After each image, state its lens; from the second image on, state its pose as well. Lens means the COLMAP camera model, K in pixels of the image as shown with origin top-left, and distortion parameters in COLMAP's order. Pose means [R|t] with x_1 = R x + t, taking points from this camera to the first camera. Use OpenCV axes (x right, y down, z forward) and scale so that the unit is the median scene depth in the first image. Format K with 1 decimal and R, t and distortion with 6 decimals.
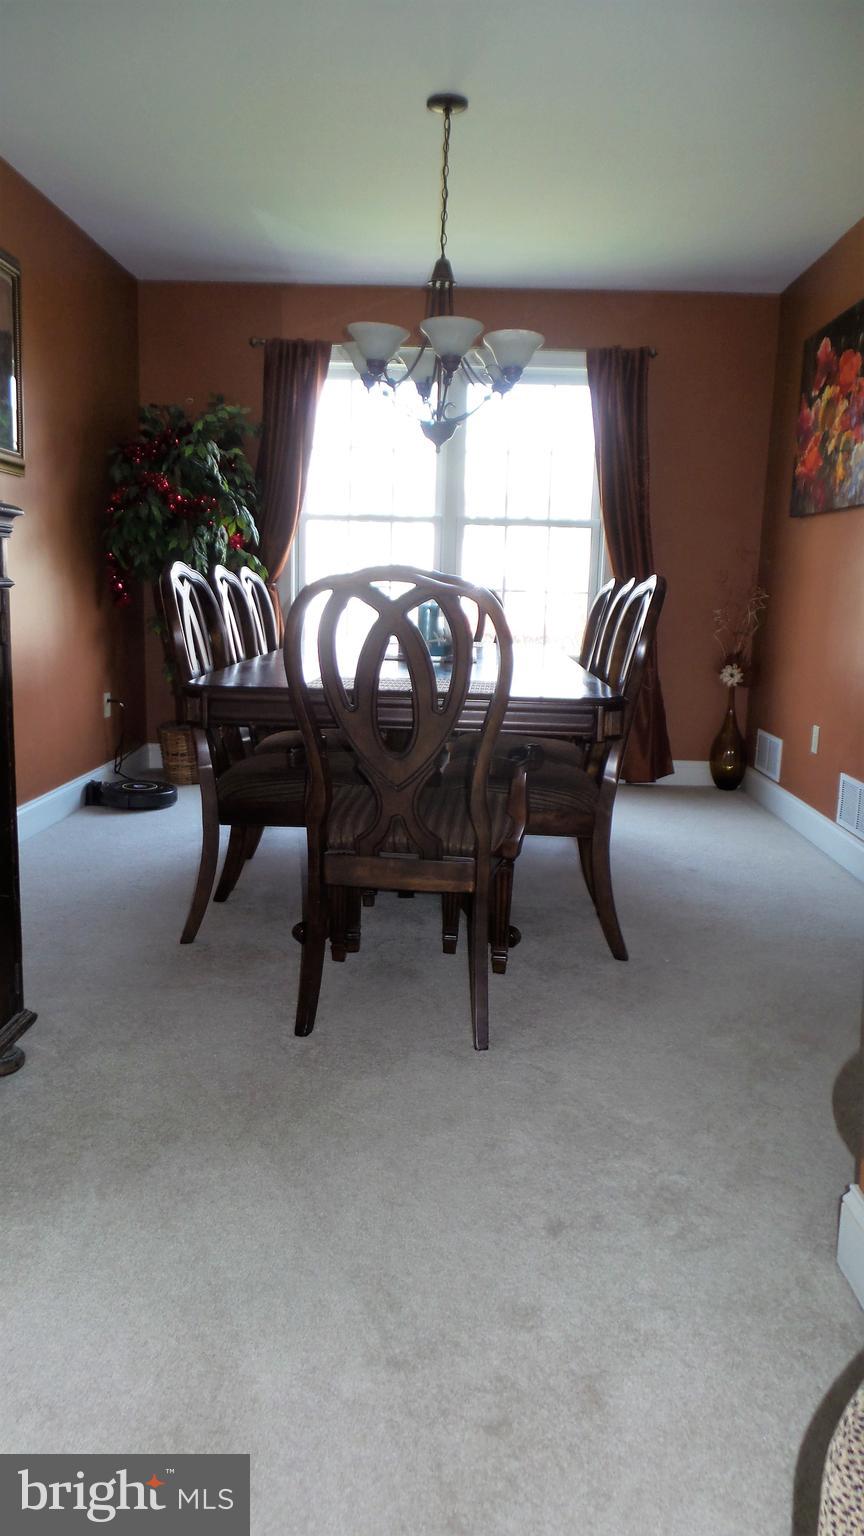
lens RADIAL K [[1002.2, 0, 432.0], [0, 1002.2, 768.0], [0, 0, 1]] dist [-0.025660, 0.000983]
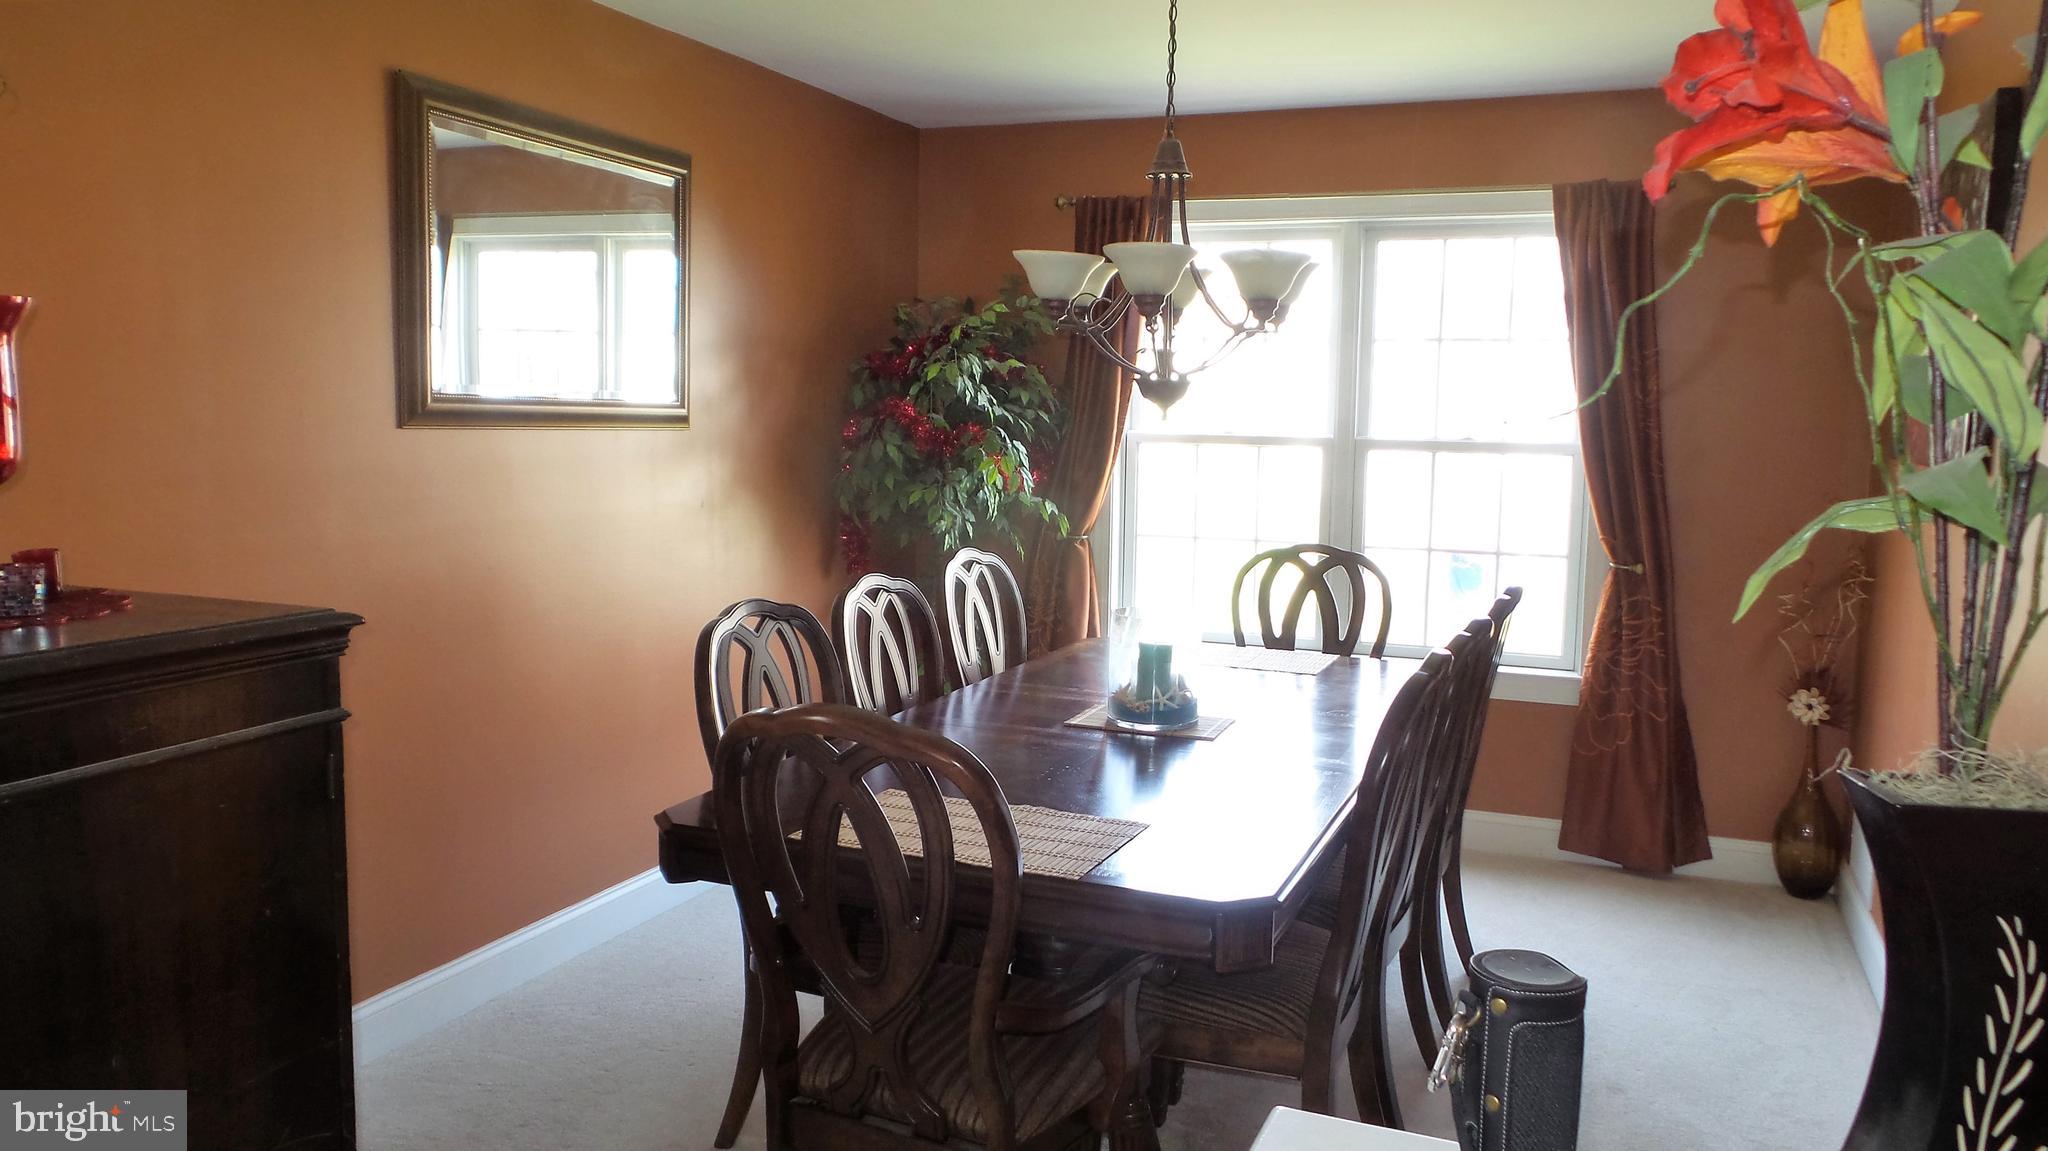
lens RADIAL K [[1419.5, 0, 1024.0], [0, 1419.5, 575.5], [0, 0, 1]] dist [-0.034692, 0.001085]
pose [[0.938289, 0.027429, -0.344763, 0.160069], [-0.054653, 0.996084, -0.069492, -0.093389], [0.341507, 0.084045, 0.936114, 0.065712]]
